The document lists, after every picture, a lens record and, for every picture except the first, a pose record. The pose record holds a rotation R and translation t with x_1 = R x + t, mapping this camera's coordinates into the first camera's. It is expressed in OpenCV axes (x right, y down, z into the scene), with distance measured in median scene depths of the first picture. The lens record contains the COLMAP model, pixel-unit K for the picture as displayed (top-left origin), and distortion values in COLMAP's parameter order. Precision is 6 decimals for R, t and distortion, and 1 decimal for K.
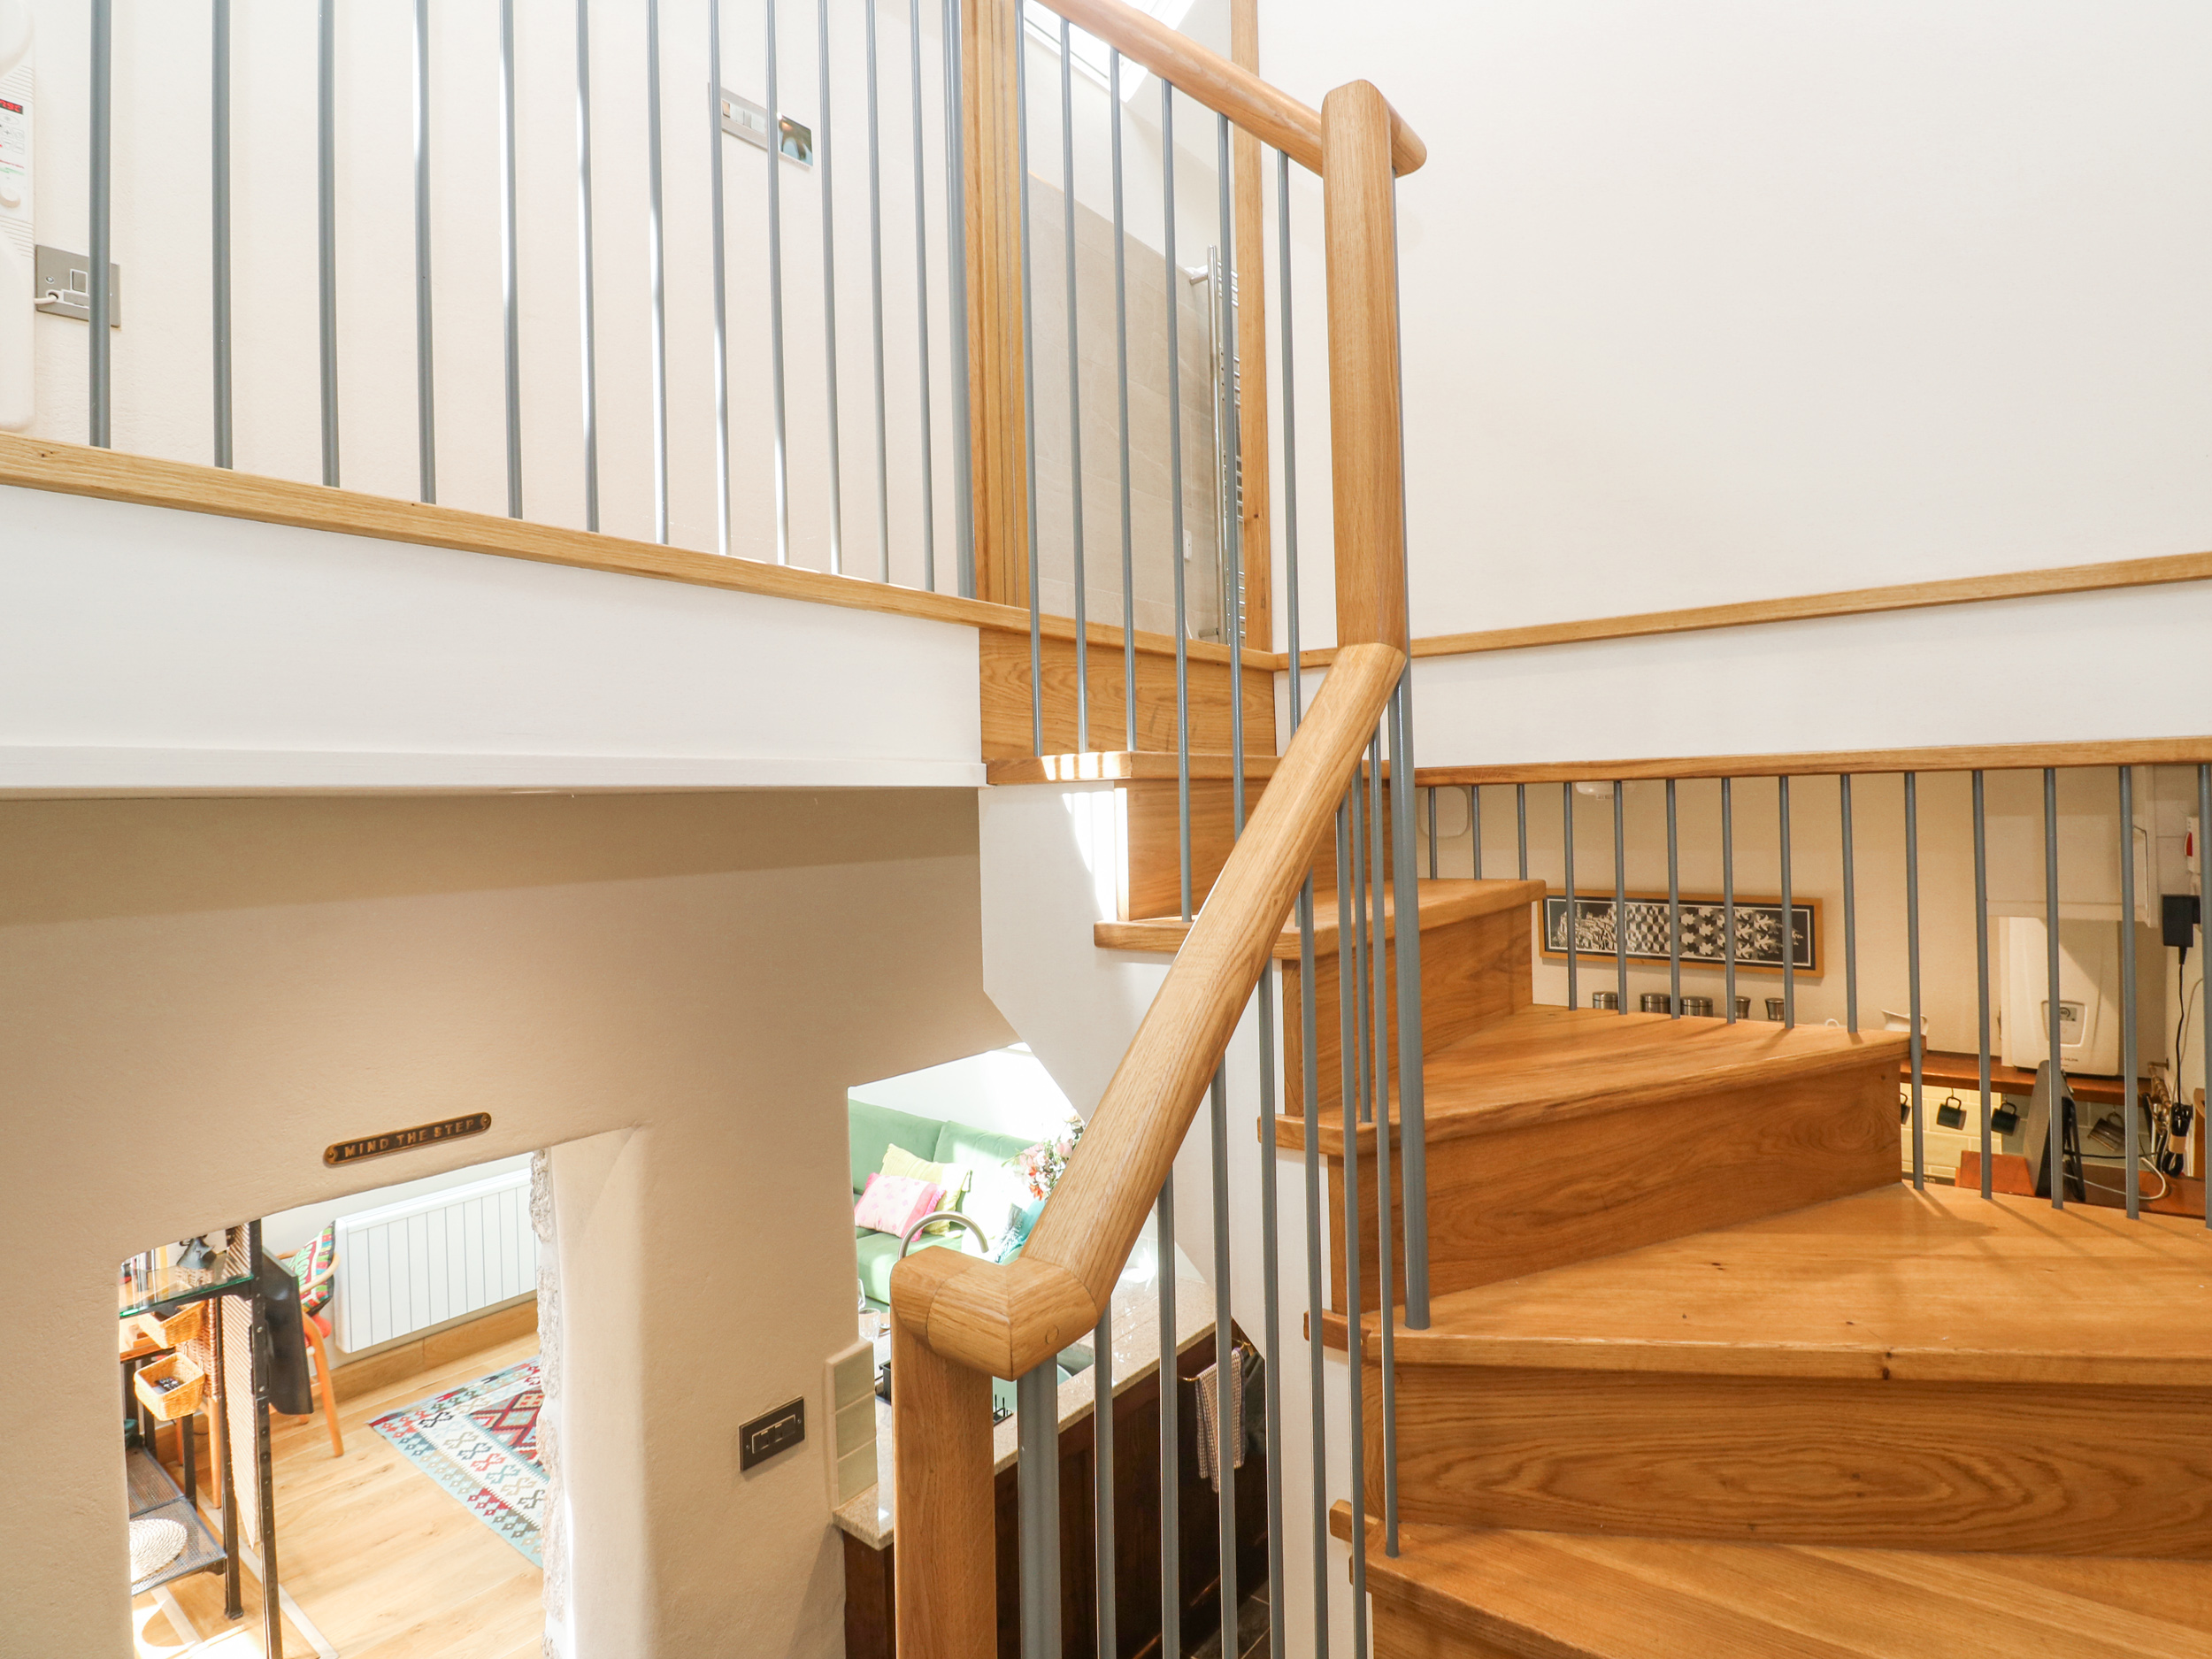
lens RADIAL K [[1147.8, 0, 1120.4], [0, 1147.8, 815.5], [0, 0, 1]] dist [-0.003468, -0.009888]
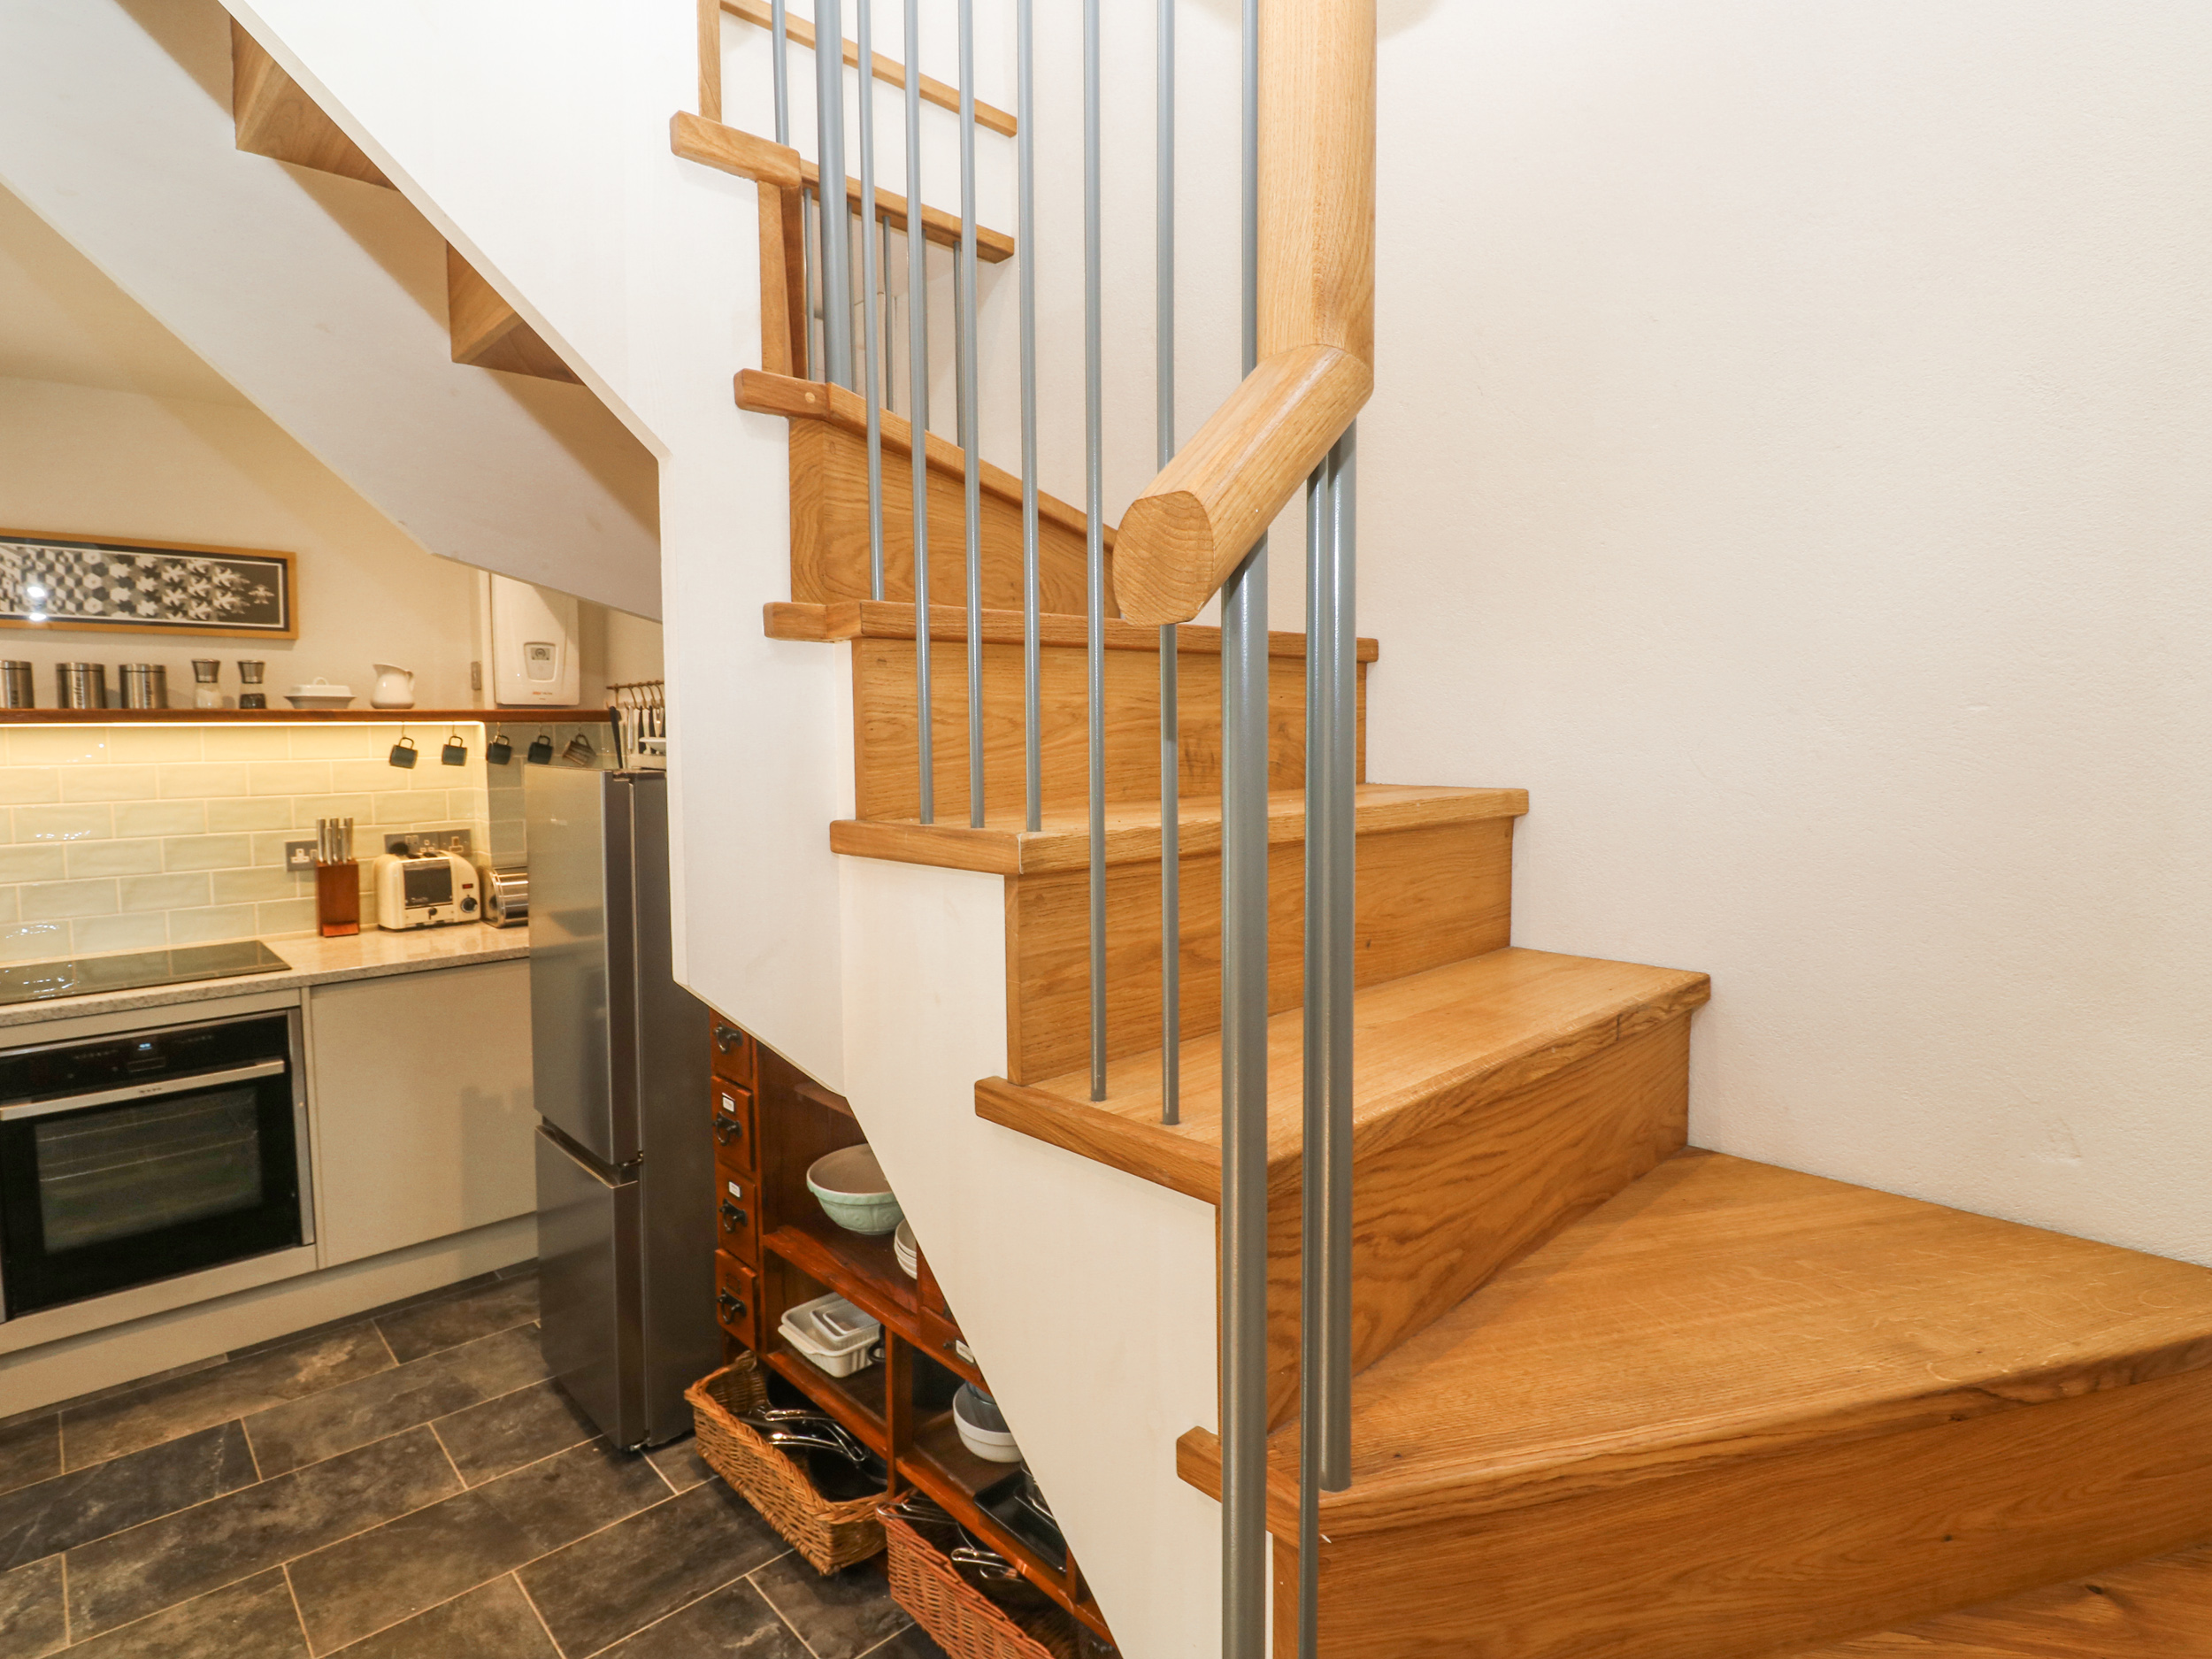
lens RADIAL K [[1147.8, 0, 1135.9], [0, 1147.8, 797.5], [0, 0, 1]] dist [-0.003468, -0.009888]
pose [[0.123359, -0.034976, 0.991746, -0.204527], [0.016348, 0.999315, 0.033209, 0.233506], [-0.992227, 0.012117, 0.123846, 0.206224]]
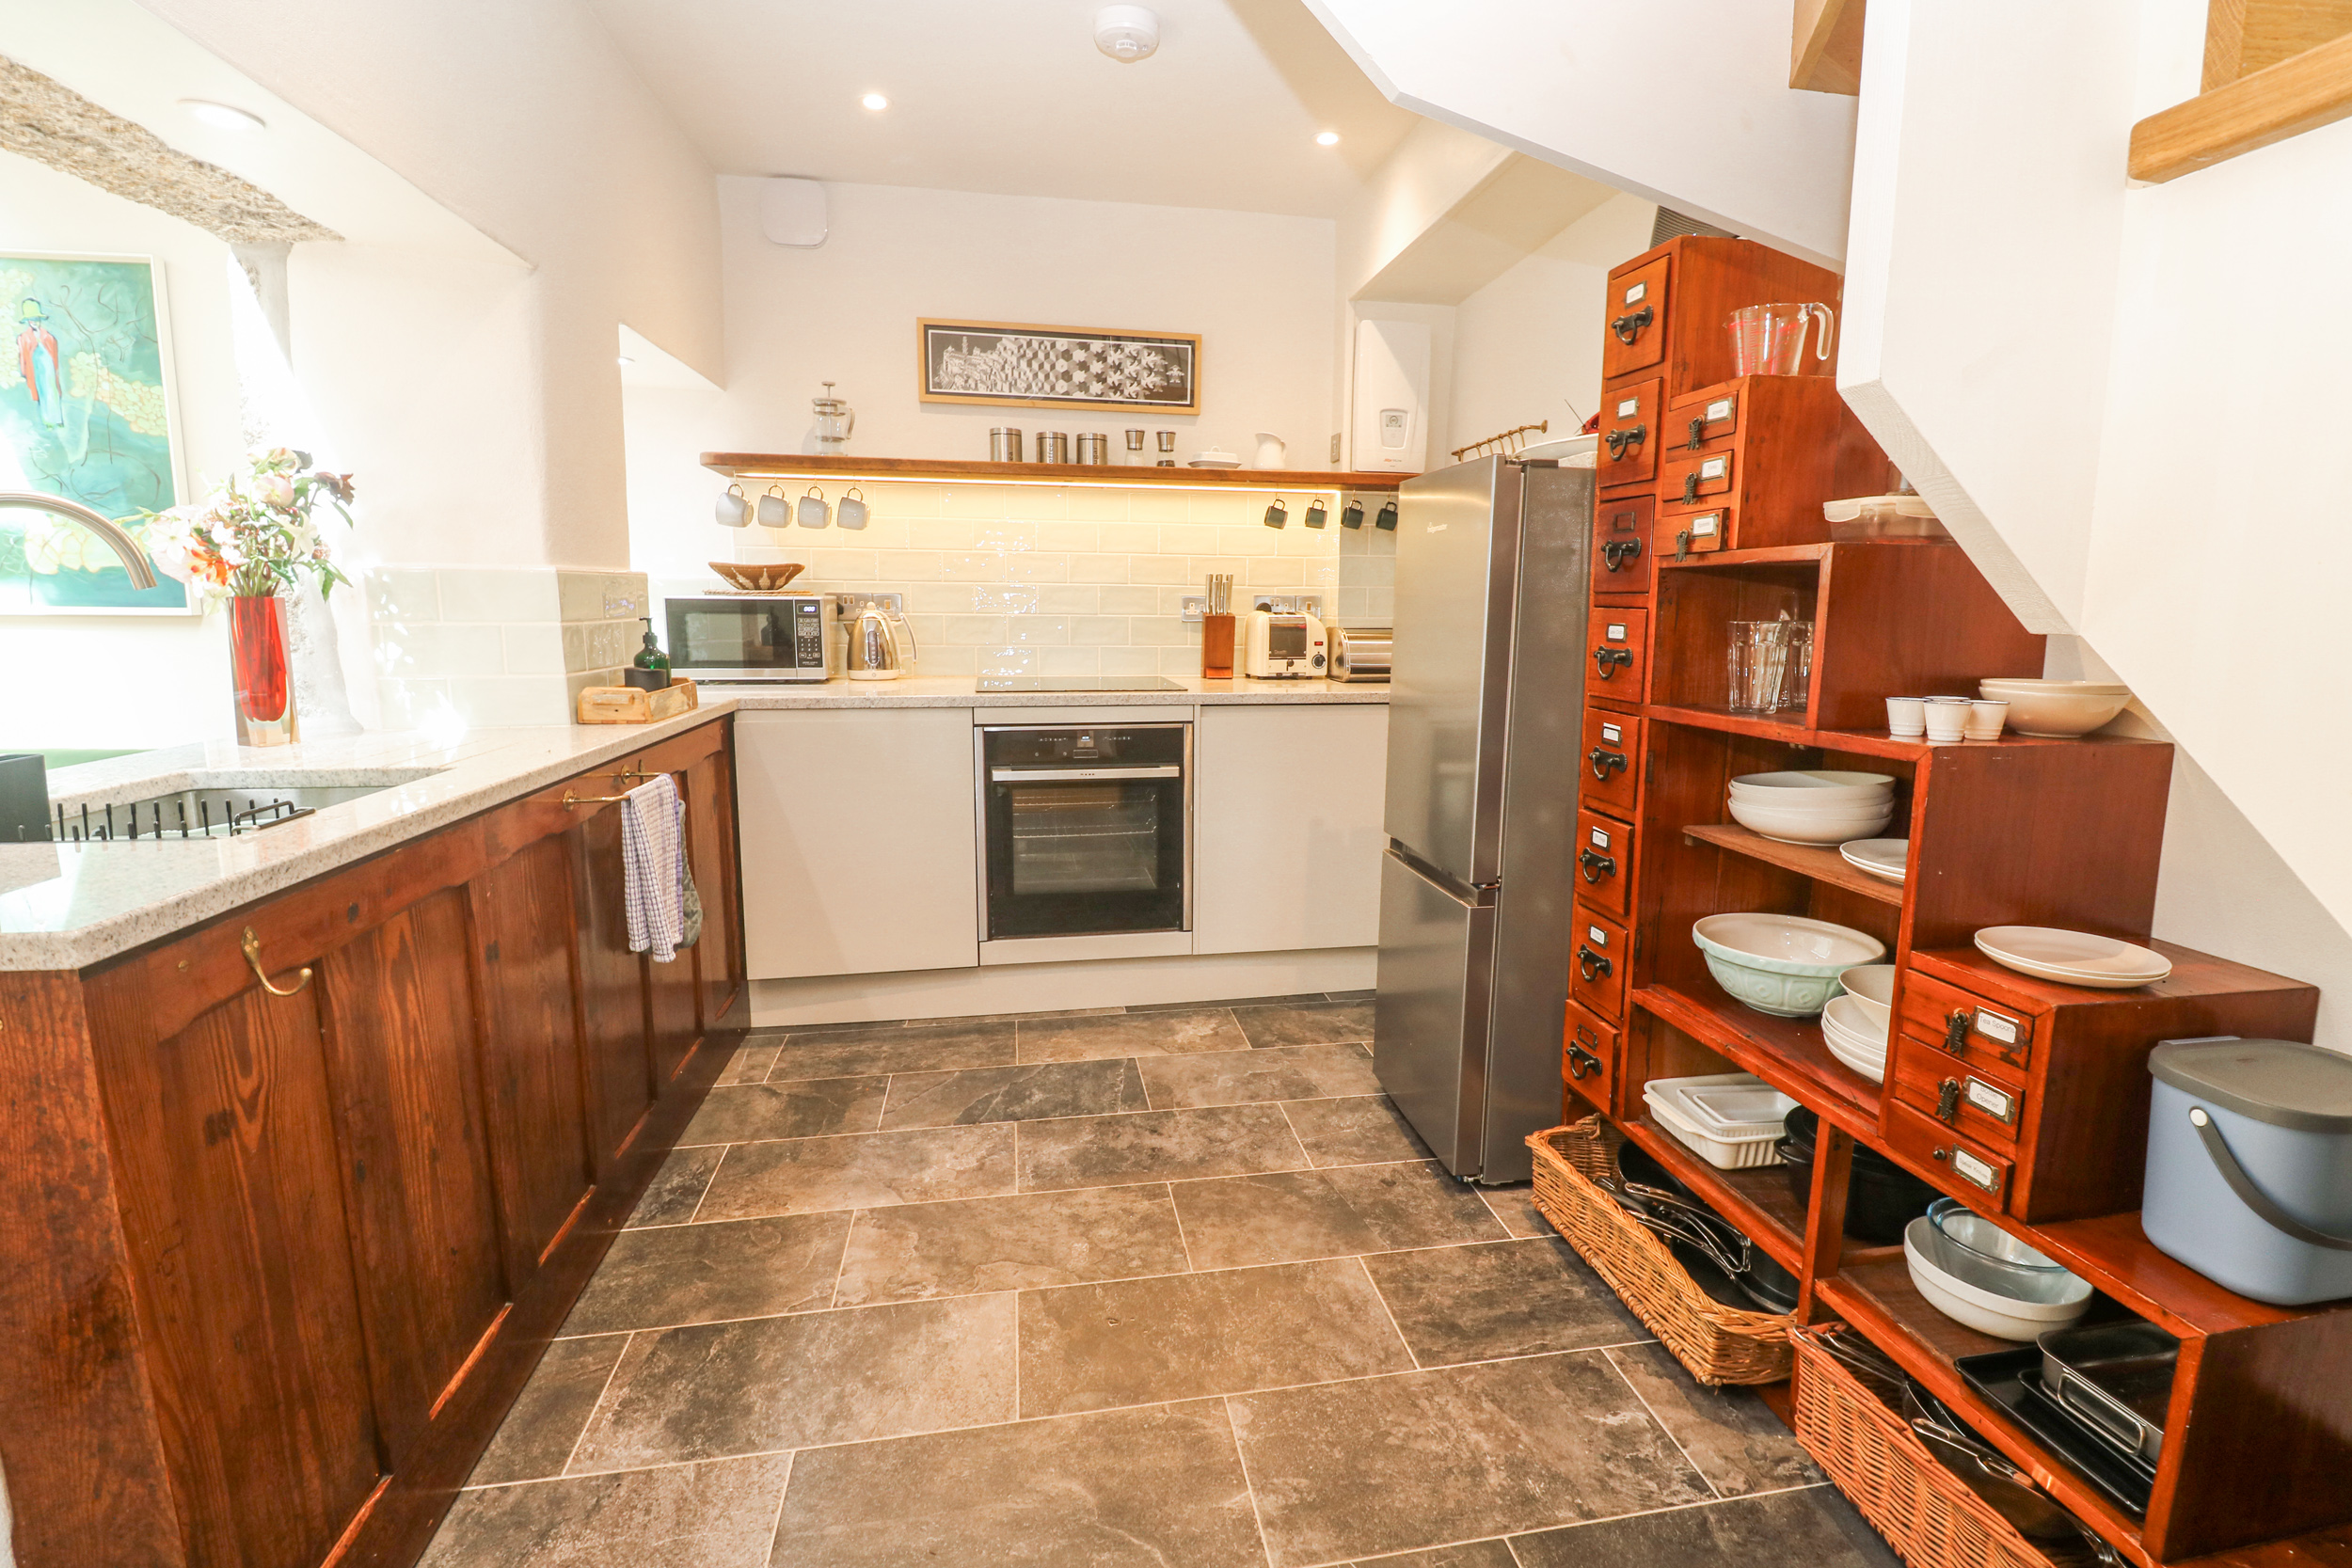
lens RADIAL K [[1081.0, 0, 1211.7], [0, 1081.0, 760.6], [0, 0, 1]] dist [-0.012887, -0.006335]
pose [[0.650945, -0.073554, 0.755553, -0.133139], [-0.017494, 0.993577, 0.111797, 0.322460], [-0.758923, -0.085991, 0.645477, 0.312289]]
